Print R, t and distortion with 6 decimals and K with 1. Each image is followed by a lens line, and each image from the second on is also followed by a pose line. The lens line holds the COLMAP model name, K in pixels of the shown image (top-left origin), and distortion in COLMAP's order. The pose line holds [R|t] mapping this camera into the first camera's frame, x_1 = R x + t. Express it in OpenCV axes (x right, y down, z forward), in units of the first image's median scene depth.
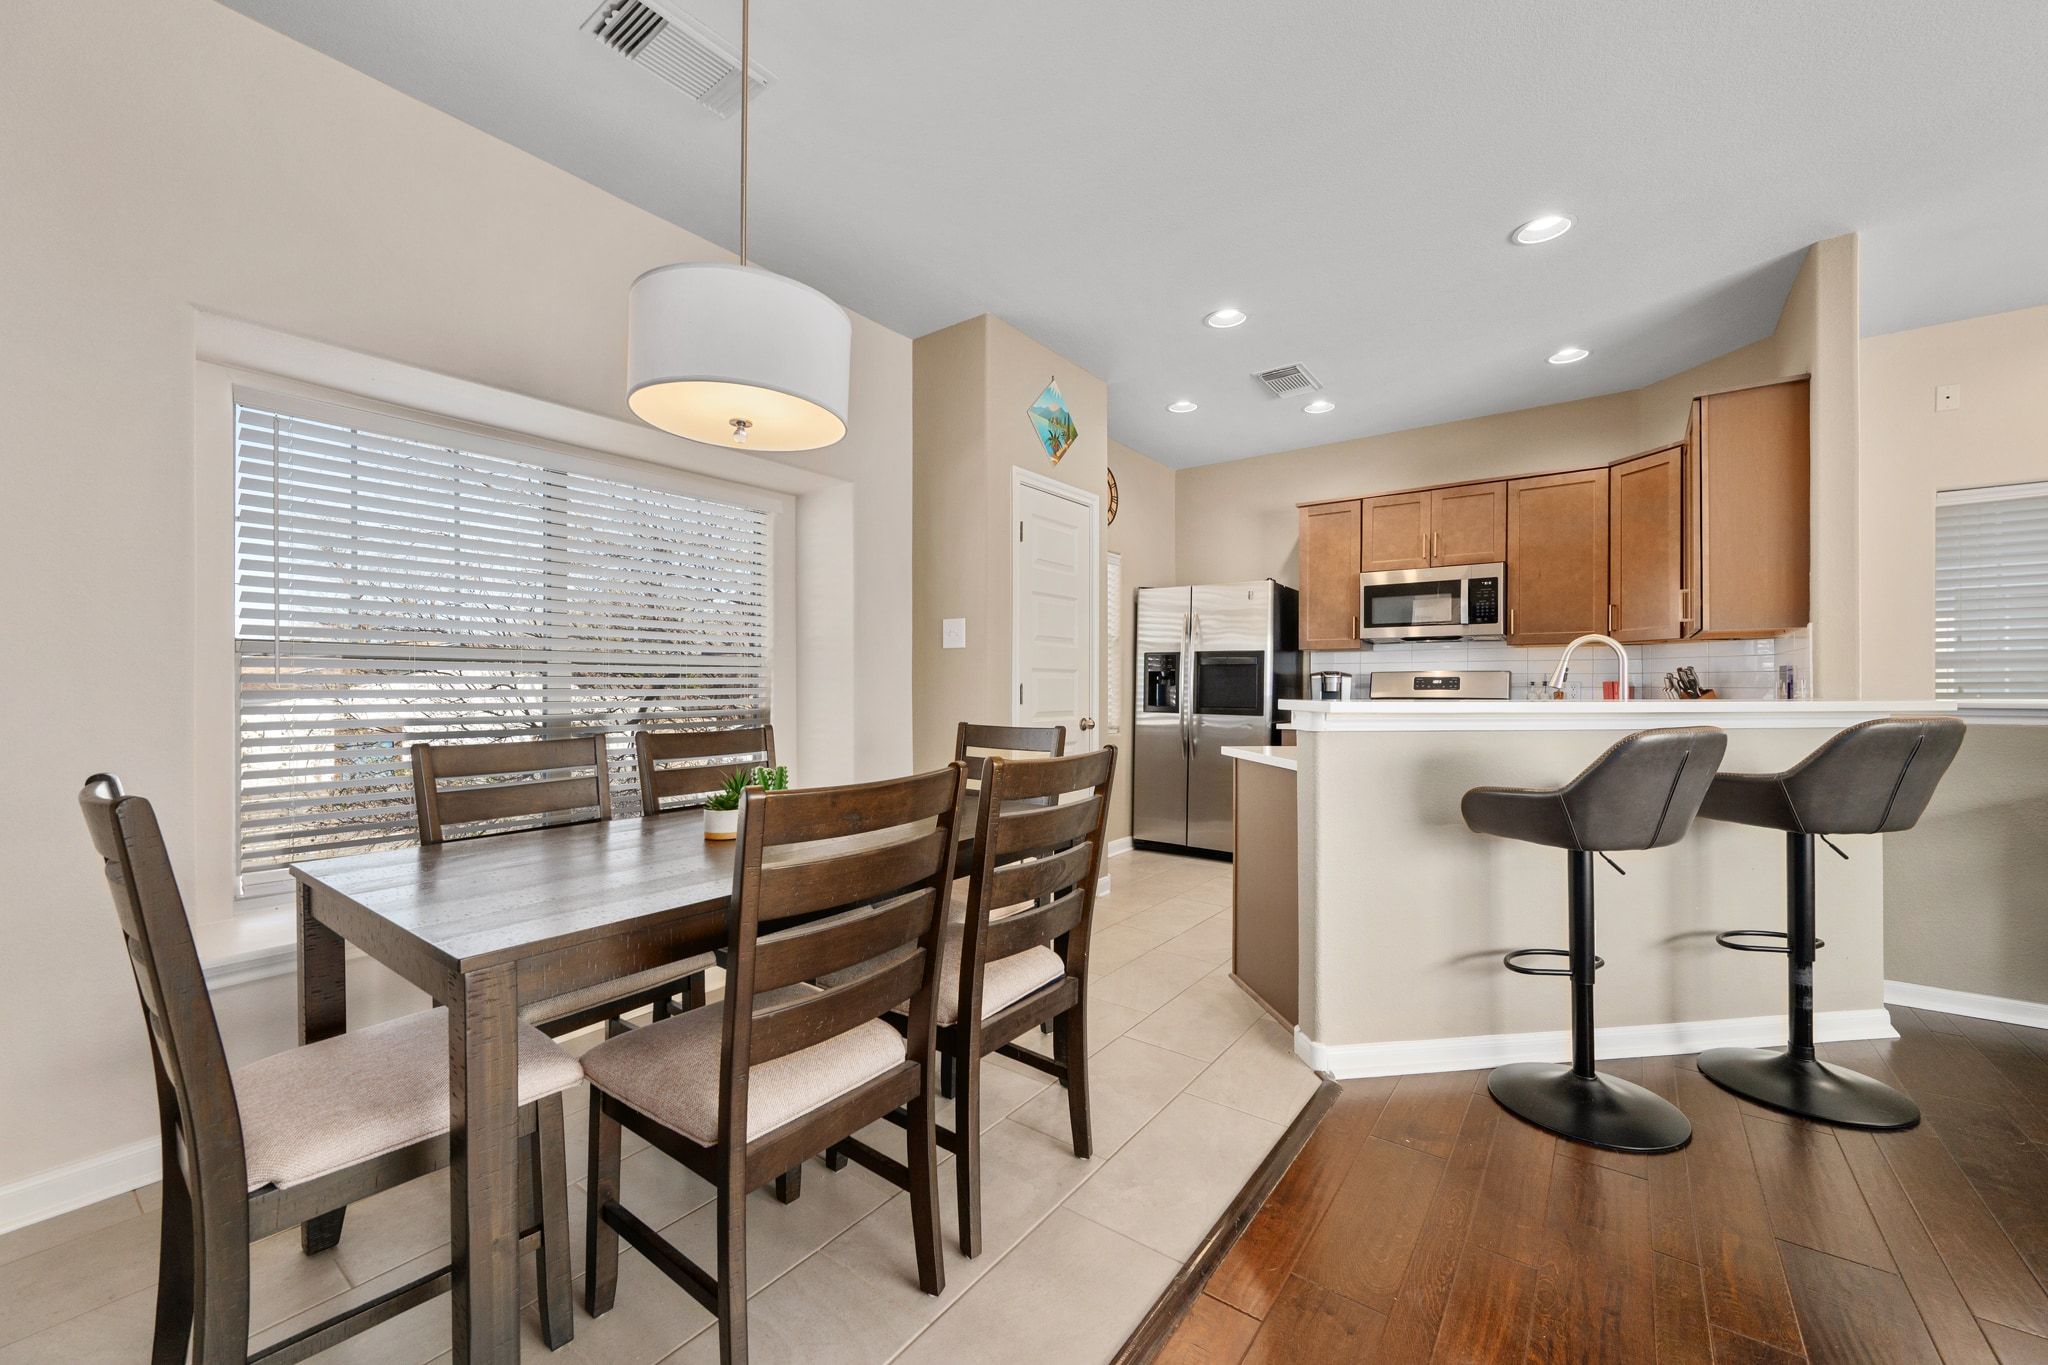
lens RADIAL K [[824.6, 0, 1014.4], [0, 824.6, 675.2], [0, 0, 1]] dist [0.000952, -0.000056]
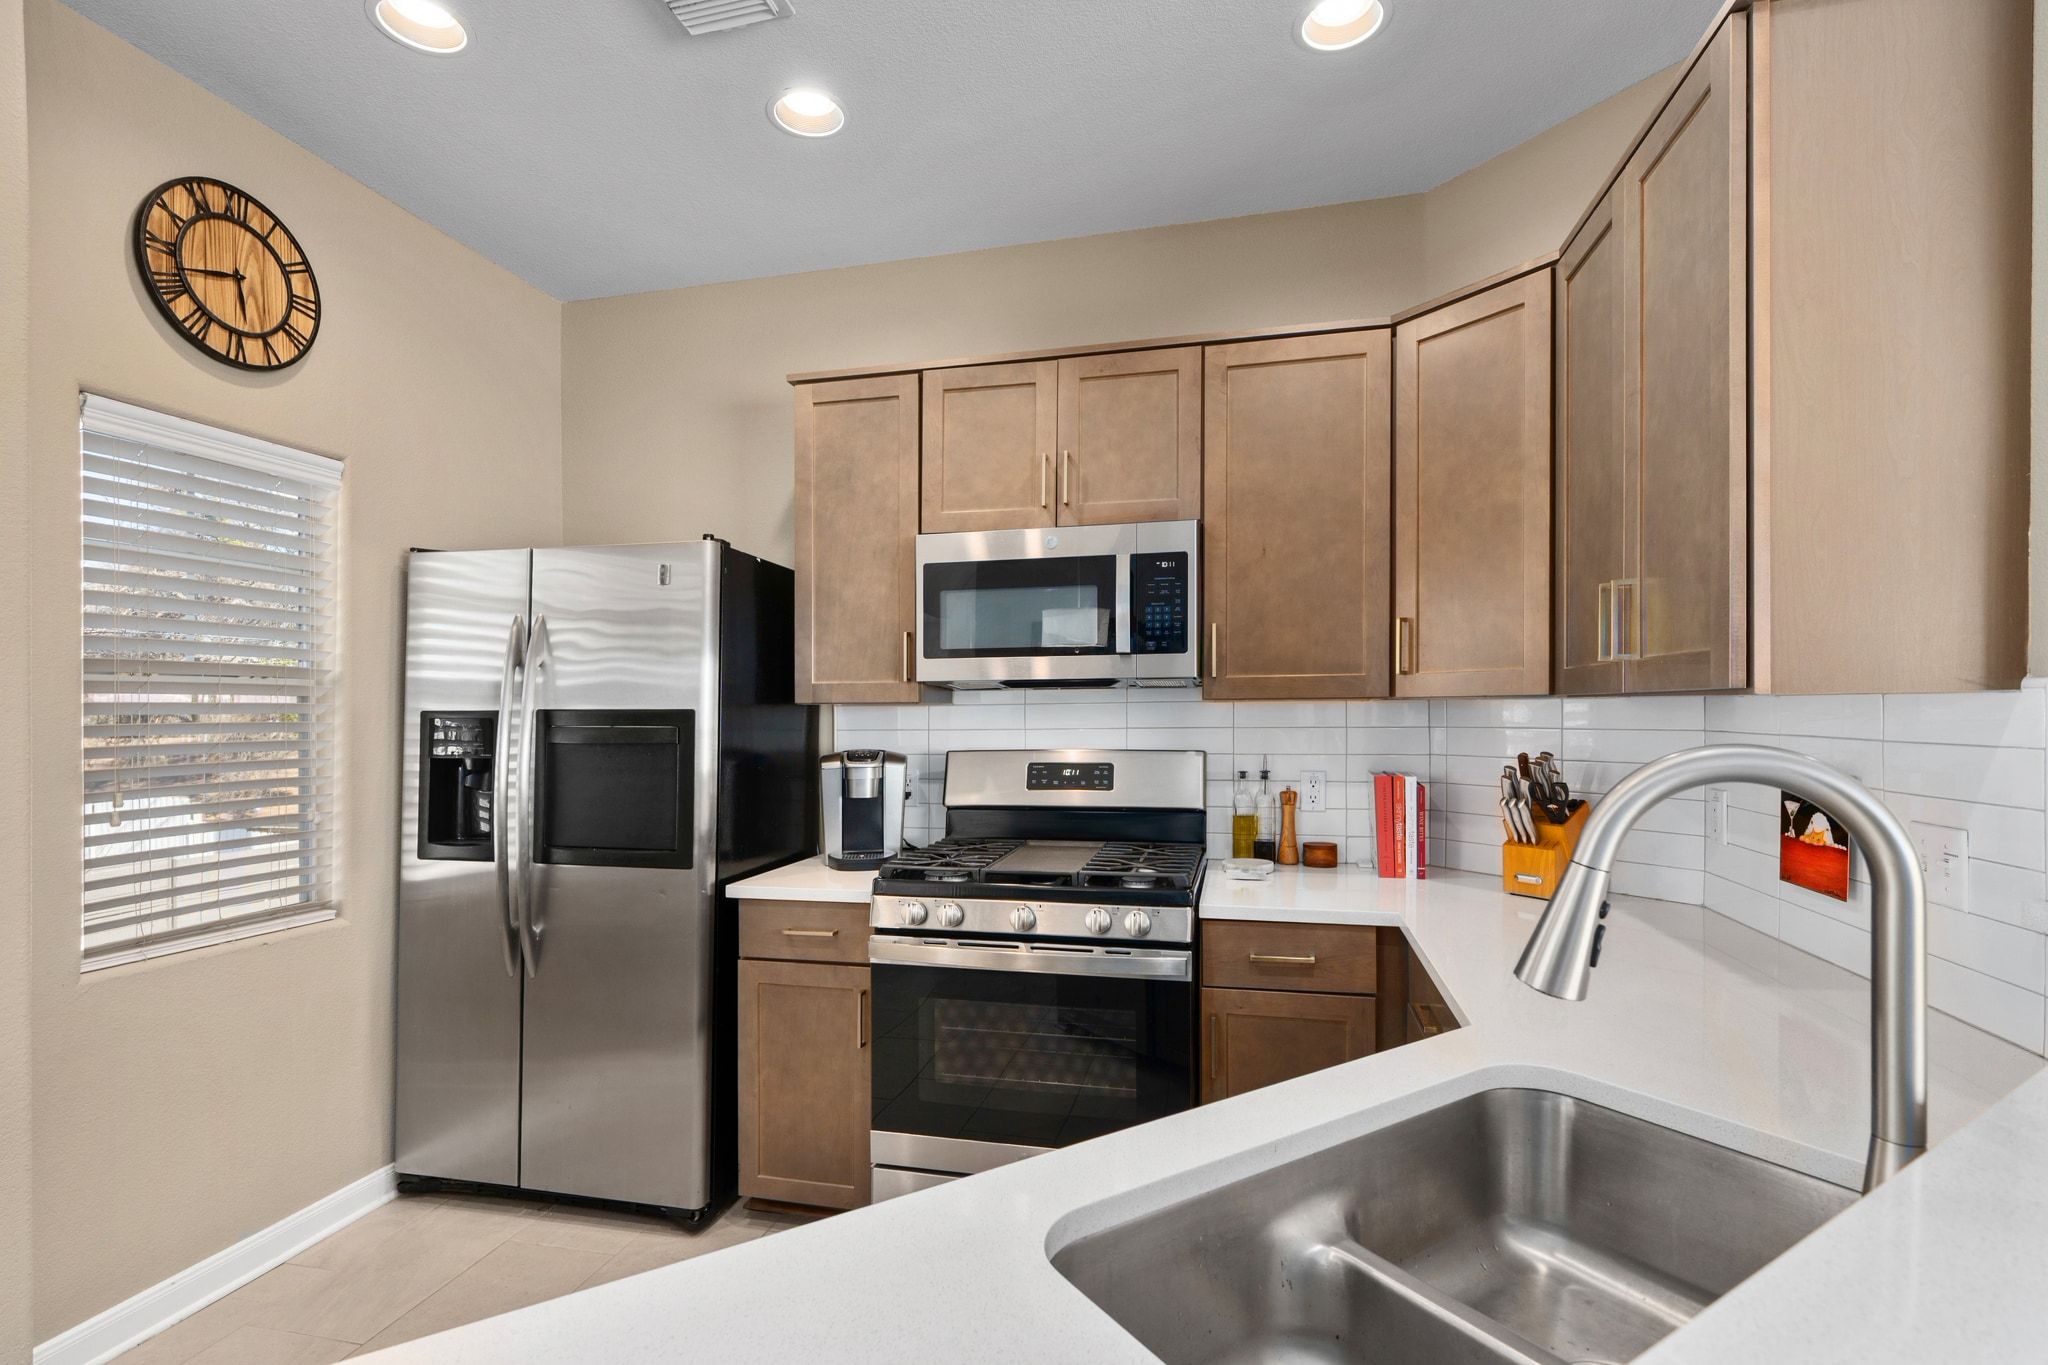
lens RADIAL K [[1026.6, 0, 1023.2], [0, 1026.6, 694.0], [0, 0, 1]] dist [-0.000310, -0.000092]
pose [[0.916793, -0.000061, 0.399362, 0.248016], [0.003491, 0.999963, -0.007860, -0.032605], [-0.399347, 0.008600, 0.916759, 0.463768]]
